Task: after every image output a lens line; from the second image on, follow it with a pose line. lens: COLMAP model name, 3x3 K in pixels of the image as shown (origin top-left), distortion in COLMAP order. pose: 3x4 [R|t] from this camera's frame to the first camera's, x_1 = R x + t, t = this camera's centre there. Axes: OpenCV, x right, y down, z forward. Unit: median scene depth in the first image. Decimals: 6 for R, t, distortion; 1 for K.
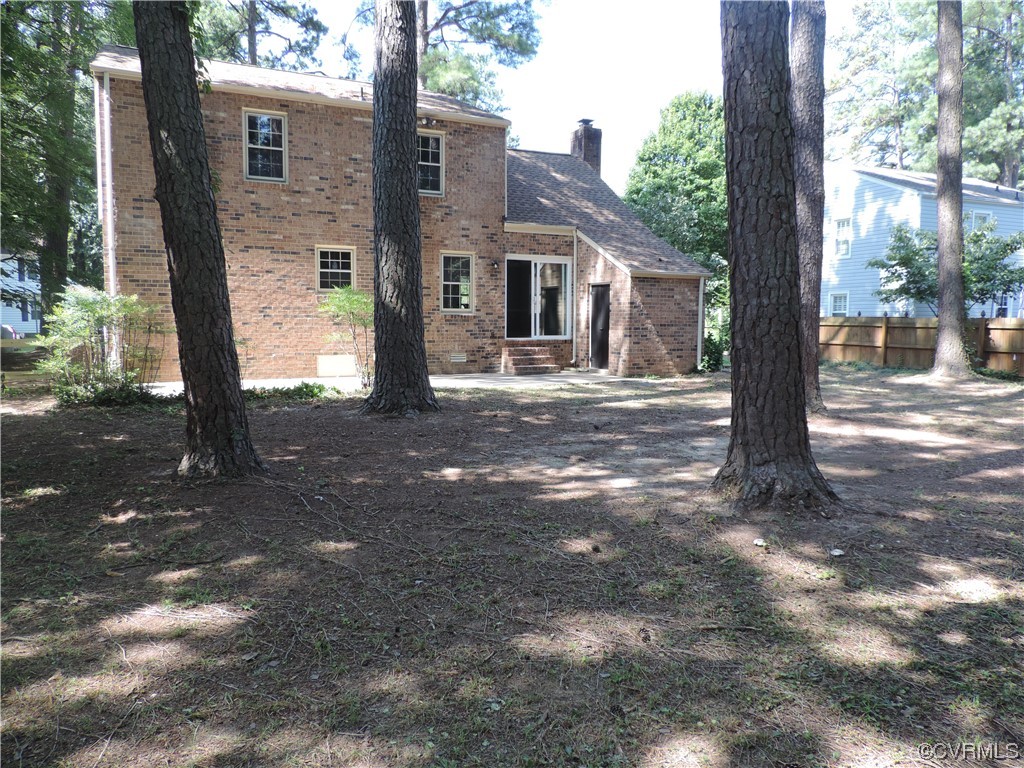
lens RADIAL K [[731.1, 0, 514.2], [0, 731.1, 385.7], [0, 0, 1]] dist [-0.022561, 0.008172]
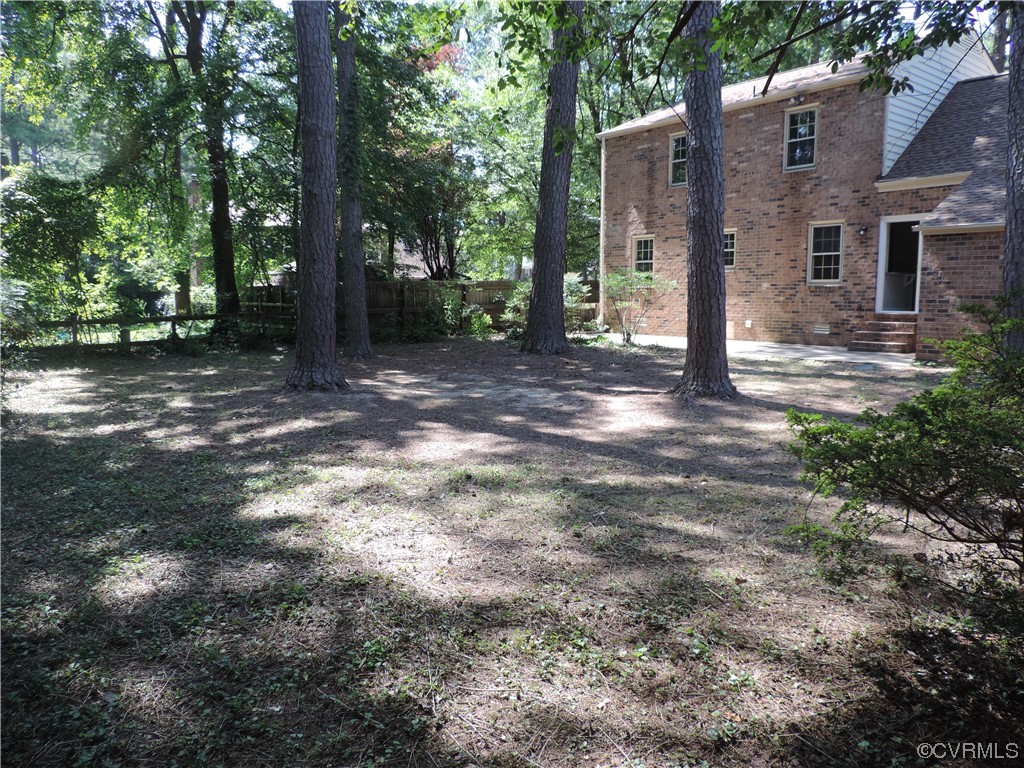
lens RADIAL K [[731.1, 0, 515.0], [0, 731.1, 381.0], [0, 0, 1]] dist [-0.022561, 0.008172]
pose [[0.216716, 0.113542, -0.969610, 0.805131], [-0.080412, 0.991915, 0.098181, -0.032916], [0.972917, 0.056691, 0.224094, 0.384393]]
